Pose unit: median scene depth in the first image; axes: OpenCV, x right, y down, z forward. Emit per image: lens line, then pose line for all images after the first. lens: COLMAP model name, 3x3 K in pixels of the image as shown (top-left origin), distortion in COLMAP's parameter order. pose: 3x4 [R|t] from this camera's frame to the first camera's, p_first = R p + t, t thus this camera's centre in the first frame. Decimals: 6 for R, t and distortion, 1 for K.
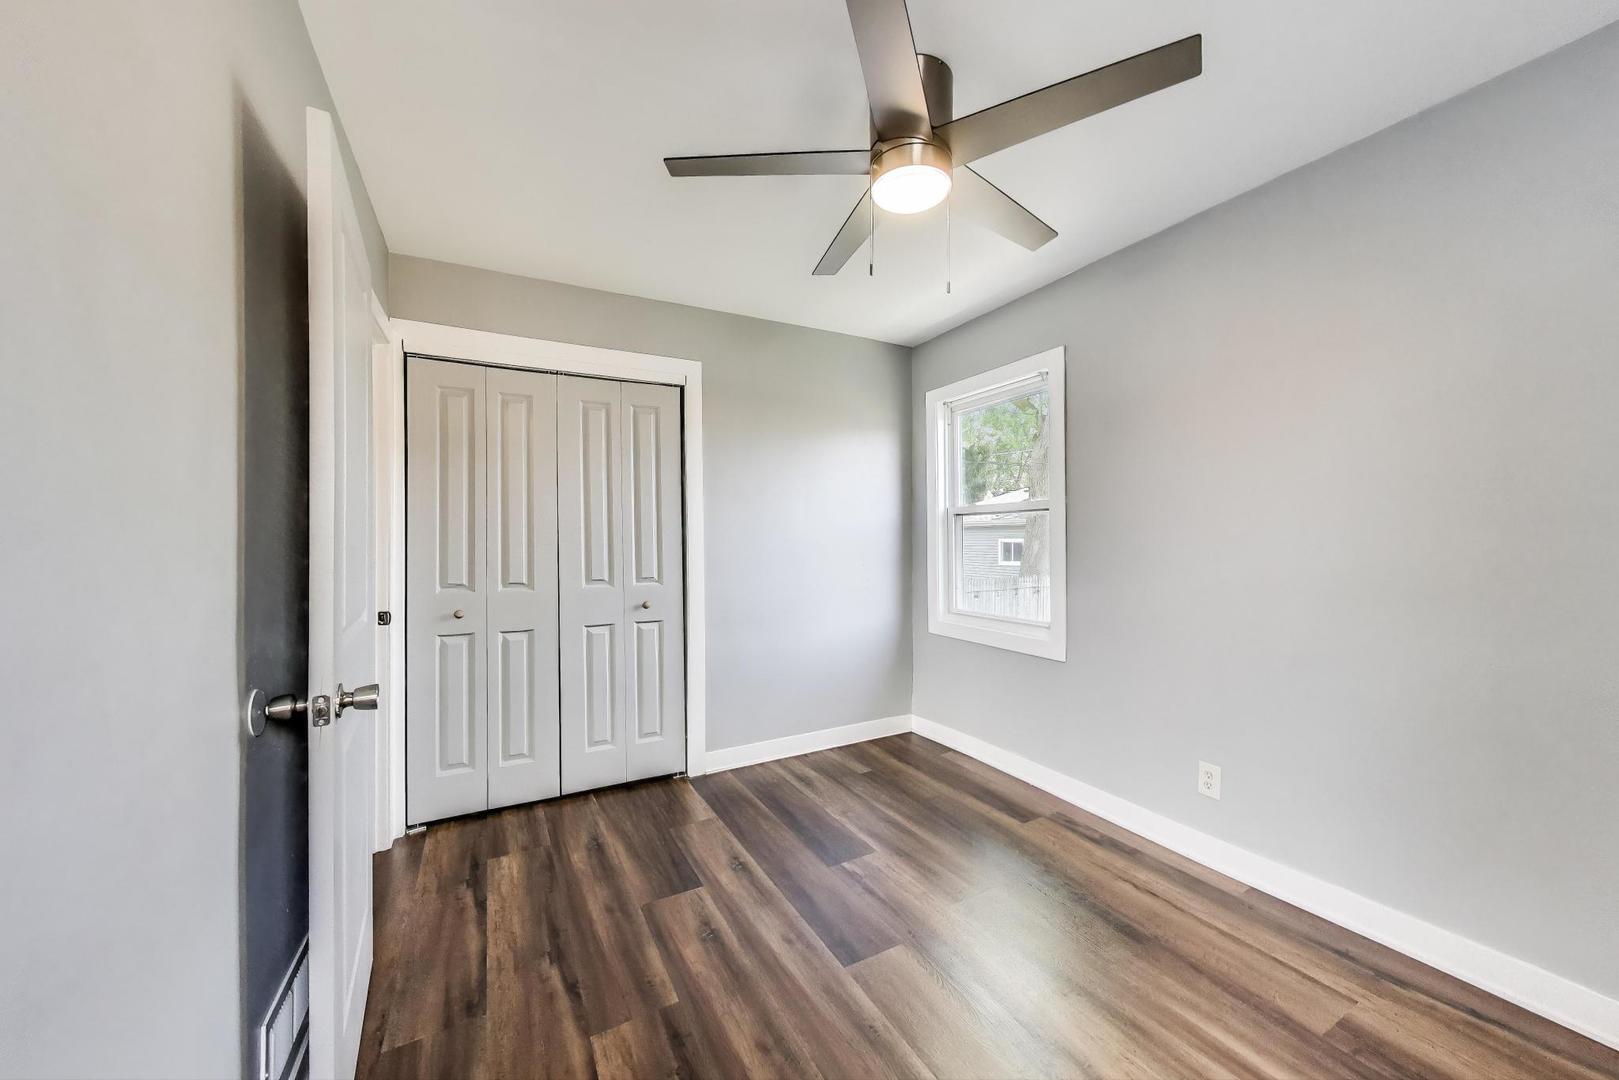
lens RADIAL K [[589.6, 0, 810.3], [0, 589.6, 543.4], [0, 0, 1]] dist [-0.000557, 0.000237]
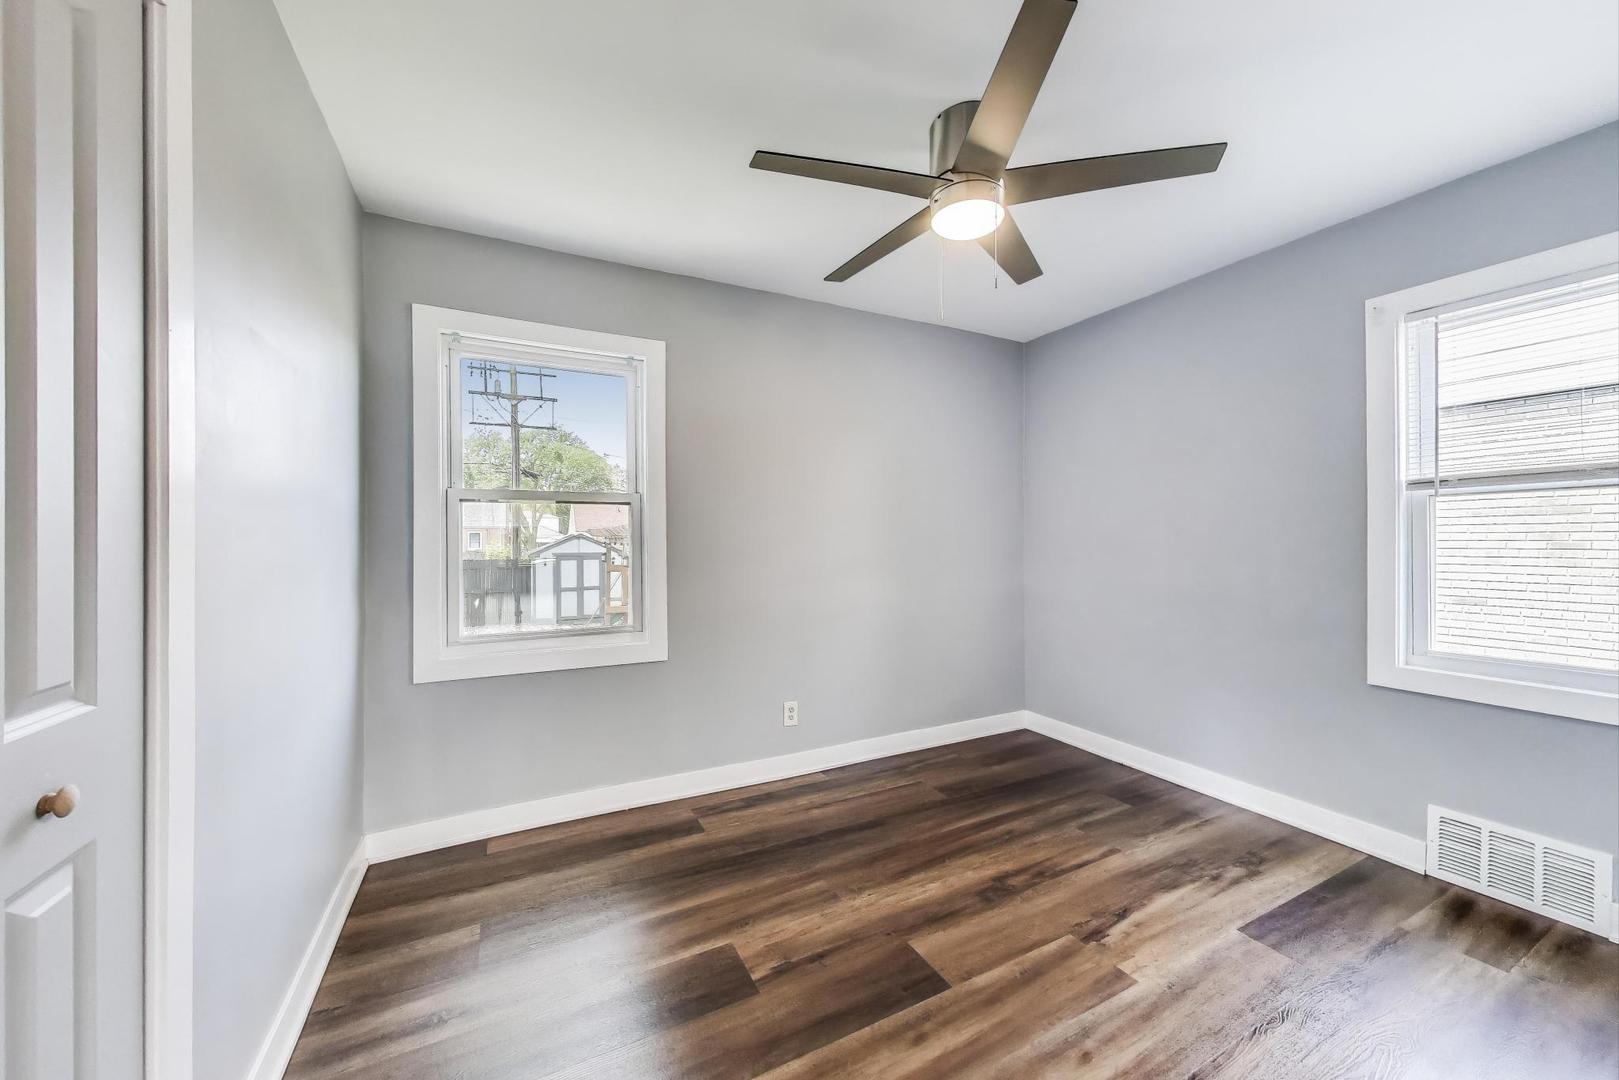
lens RADIAL K [[589.6, 0, 810.4], [0, 589.6, 534.5], [0, 0, 1]] dist [-0.000557, 0.000237]
pose [[0.016949, 0.008259, 0.999822, -0.665957], [0.005126, 0.999952, -0.008347, -0.001954], [-0.999843, 0.005266, 0.016906, 0.893665]]
